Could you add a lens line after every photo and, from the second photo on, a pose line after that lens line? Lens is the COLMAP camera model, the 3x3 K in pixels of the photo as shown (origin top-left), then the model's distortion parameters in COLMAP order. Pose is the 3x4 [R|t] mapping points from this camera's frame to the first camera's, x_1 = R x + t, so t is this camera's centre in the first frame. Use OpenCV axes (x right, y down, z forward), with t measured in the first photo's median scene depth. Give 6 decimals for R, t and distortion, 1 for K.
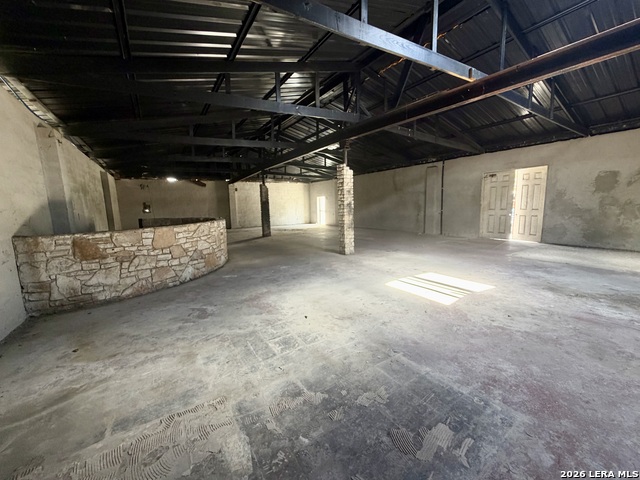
lens RADIAL K [[256.4, 0, 319.7], [0, 256.4, 238.2], [0, 0, 1]] dist [-0.000687, 0.000101]
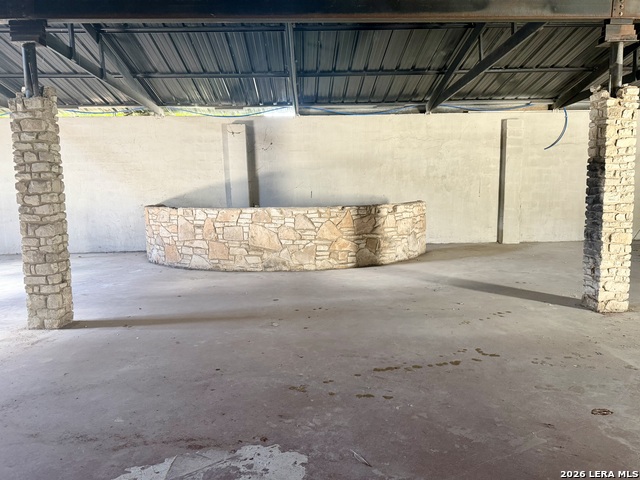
lens RADIAL K [[451.2, 0, 316.0], [0, 451.2, 244.2], [0, 0, 1]] dist [0.041462, -0.054781]
pose [[-0.502003, 0.138880, -0.853642, 0.487428], [-0.078262, 0.975679, 0.204758, -0.227401], [0.861318, 0.169597, -0.478925, 1.690061]]
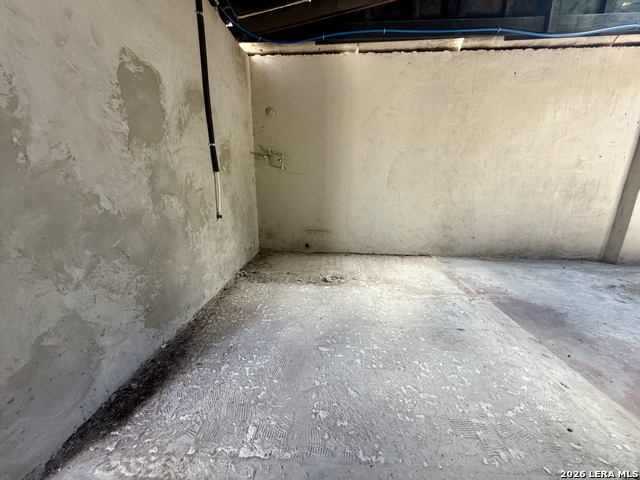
lens RADIAL K [[256.4, 0, 318.2], [0, 256.4, 239.3], [0, 0, 1]] dist [-0.000687, 0.000101]
pose [[-0.803461, -0.125494, 0.581981, 0.817215], [0.088609, 0.941438, 0.325335, -0.161115], [-0.588726, 0.312963, -0.745289, 1.143534]]
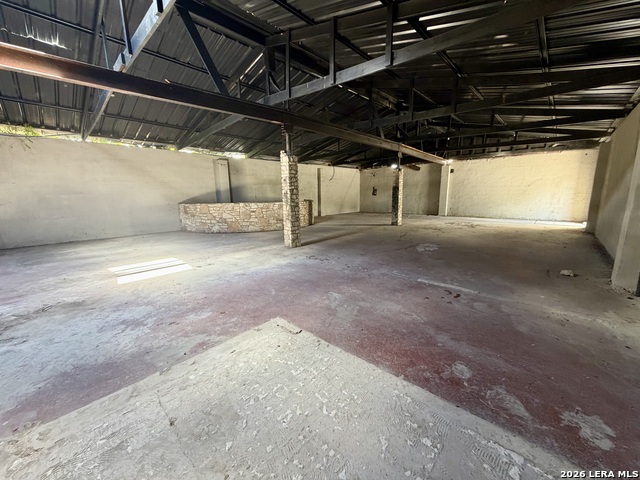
lens RADIAL K [[256.4, 0, 317.4], [0, 256.4, 238.6], [0, 0, 1]] dist [-0.000687, 0.000101]
pose [[0.238989, 0.189349, -0.952382, 1.063521], [-0.116302, 0.979325, 0.165521, -0.139629], [0.964032, 0.071206, 0.256069, 0.879080]]
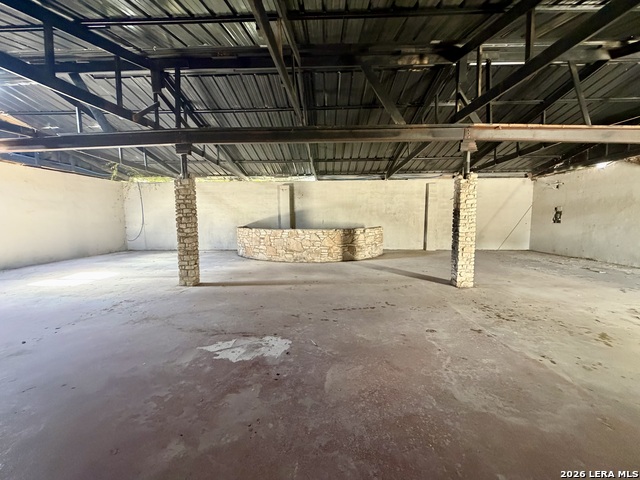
lens RADIAL K [[256.4, 0, 315.3], [0, 256.4, 240.1], [0, 0, 1]] dist [-0.000687, 0.000101]
pose [[-0.569307, 0.104081, -0.815510, 0.546064], [-0.084405, 0.979312, 0.183911, -0.261495], [0.817780, 0.173535, -0.548745, 1.796927]]
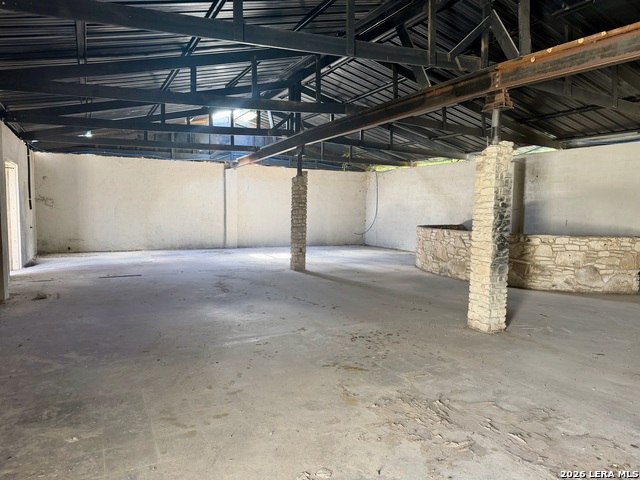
lens RADIAL K [[451.2, 0, 320.8], [0, 451.2, 243.0], [0, 0, 1]] dist [0.041462, -0.054781]
pose [[-0.995167, 0.002604, 0.098161, -0.132113], [0.022481, 0.979141, 0.201933, -0.353912], [-0.095587, 0.203163, -0.974468, 2.588172]]
